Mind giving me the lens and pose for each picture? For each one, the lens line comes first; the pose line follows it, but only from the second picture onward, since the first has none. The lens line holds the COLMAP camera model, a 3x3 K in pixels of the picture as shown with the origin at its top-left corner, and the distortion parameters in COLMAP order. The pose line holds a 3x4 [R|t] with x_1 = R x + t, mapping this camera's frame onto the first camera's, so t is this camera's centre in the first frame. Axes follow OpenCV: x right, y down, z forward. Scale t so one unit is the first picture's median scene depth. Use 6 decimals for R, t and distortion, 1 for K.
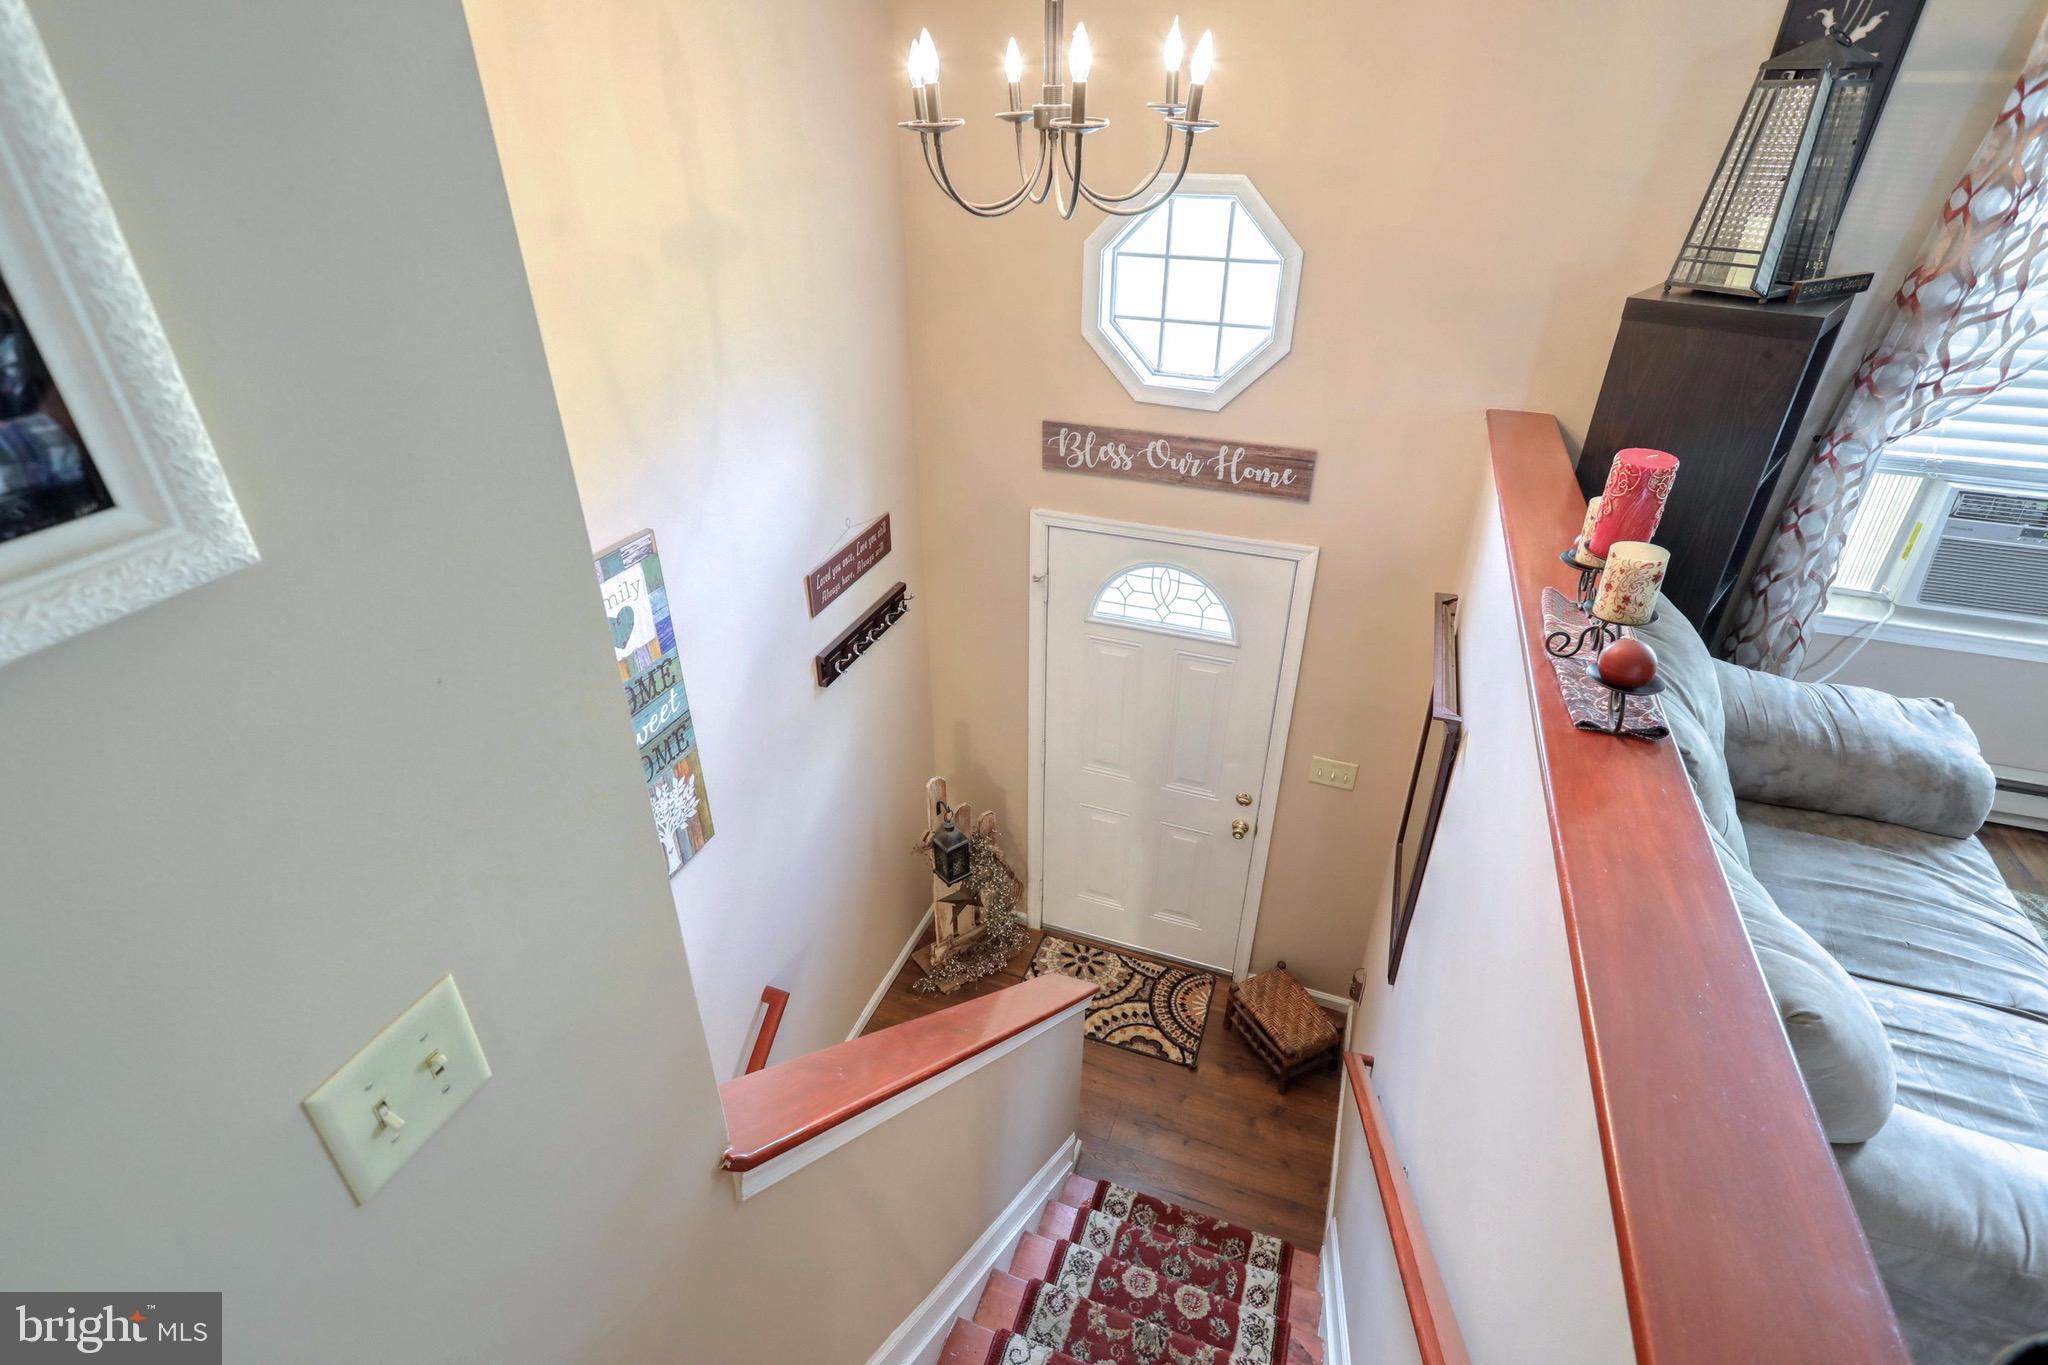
lens RADIAL K [[972.3, 0, 1019.9], [0, 972.3, 678.8], [0, 0, 1]] dist [0.001312, 0.000992]
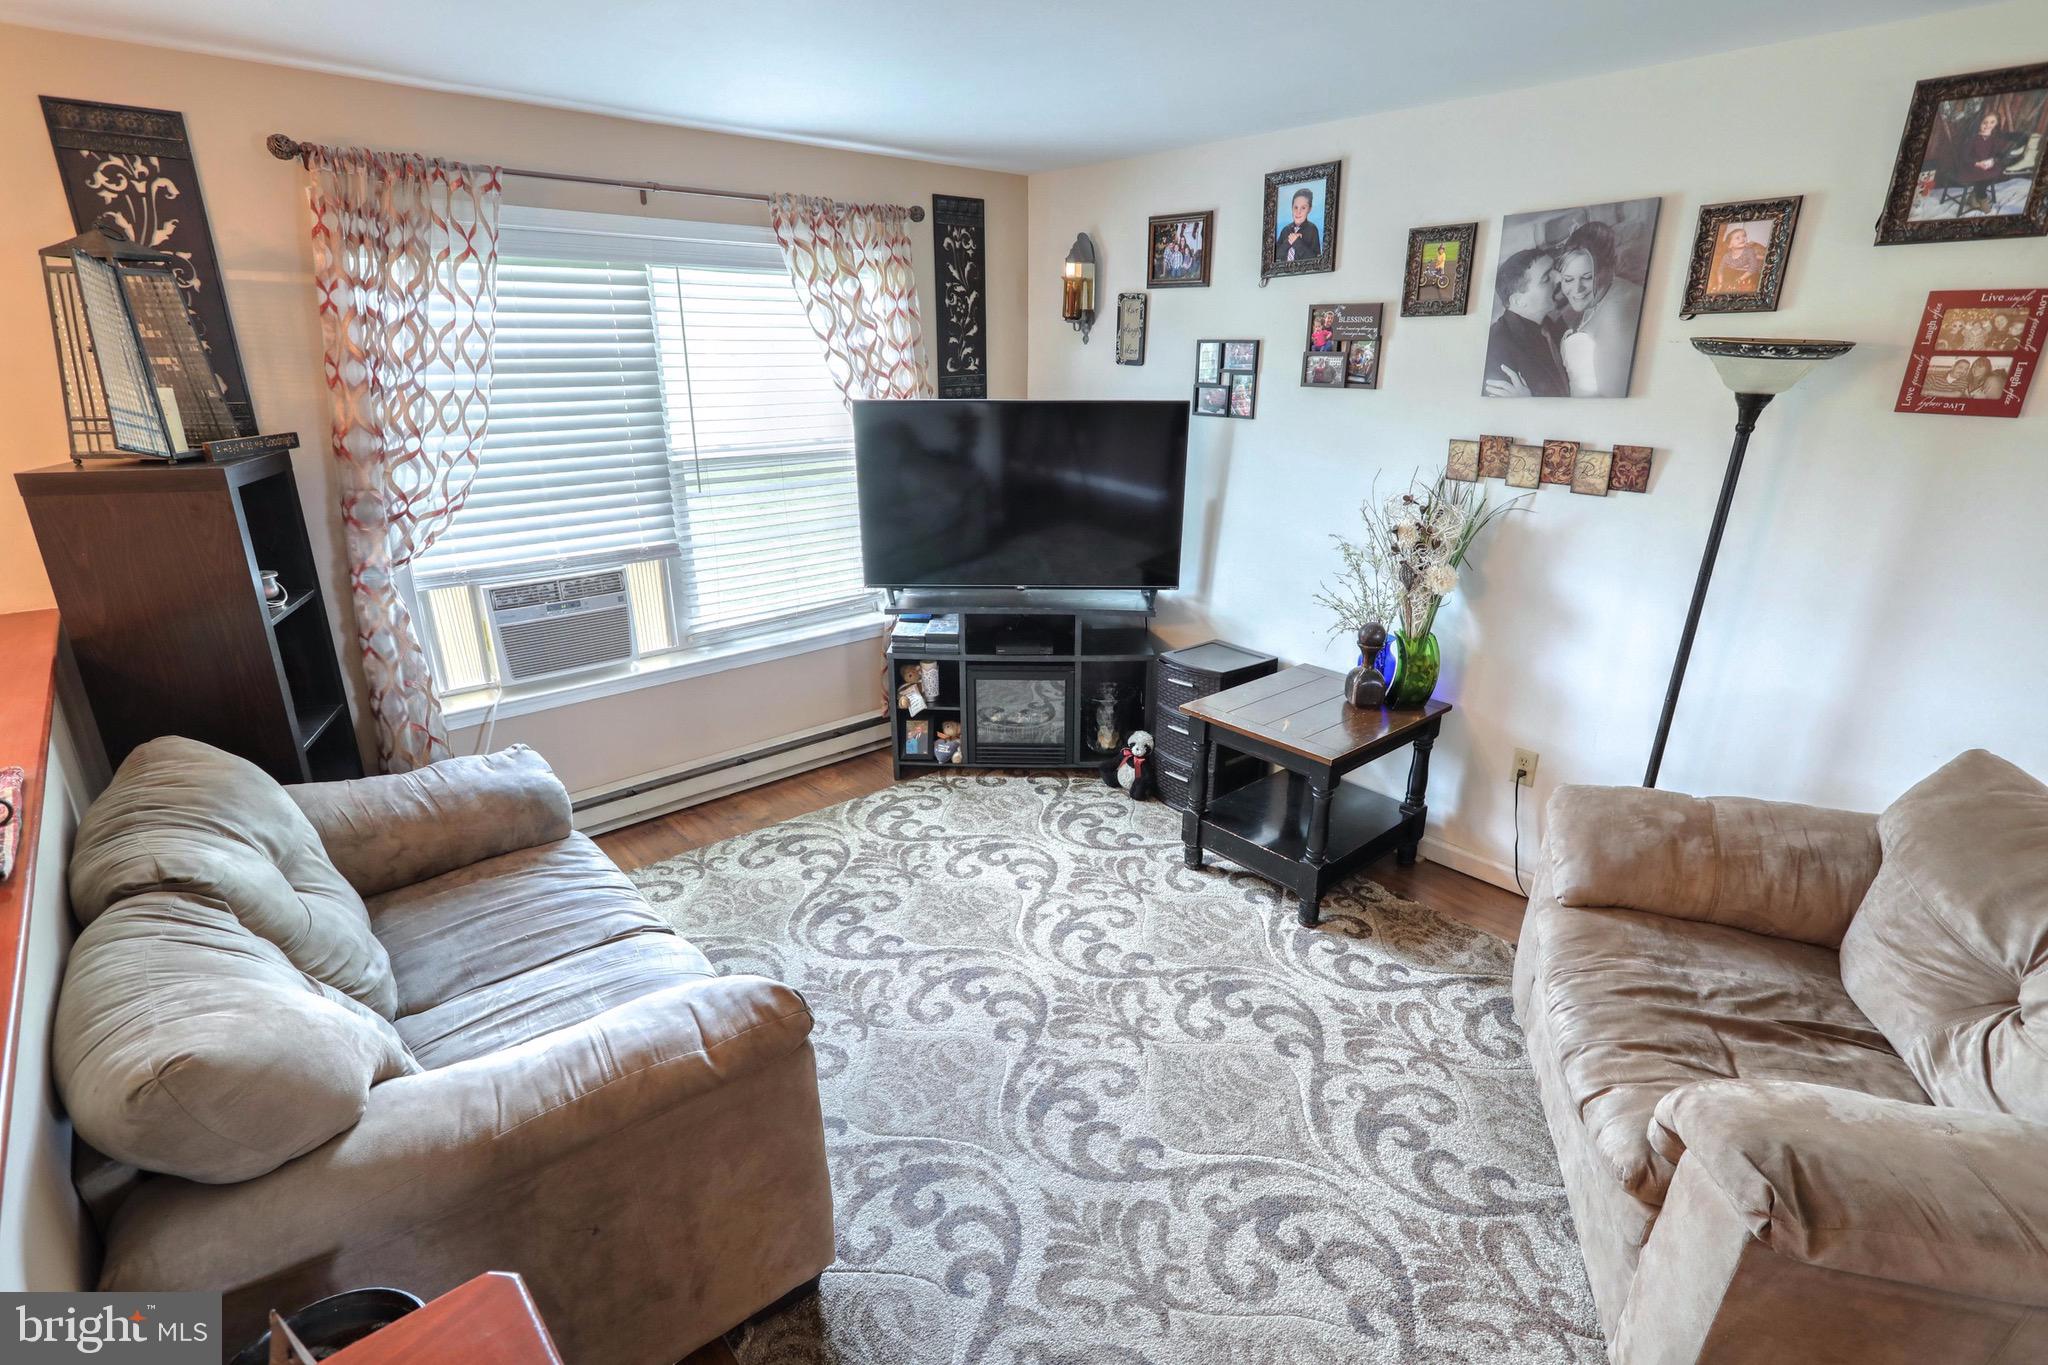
lens RADIAL K [[972.3, 0, 1019.9], [0, 972.3, 678.8], [0, 0, 1]] dist [0.001312, 0.000992]
pose [[0.466210, -0.284916, 0.837539, 0.245315], [0.446311, 0.893161, 0.055401, 0.165074], [-0.763842, 0.347975, 0.543562, -0.176055]]
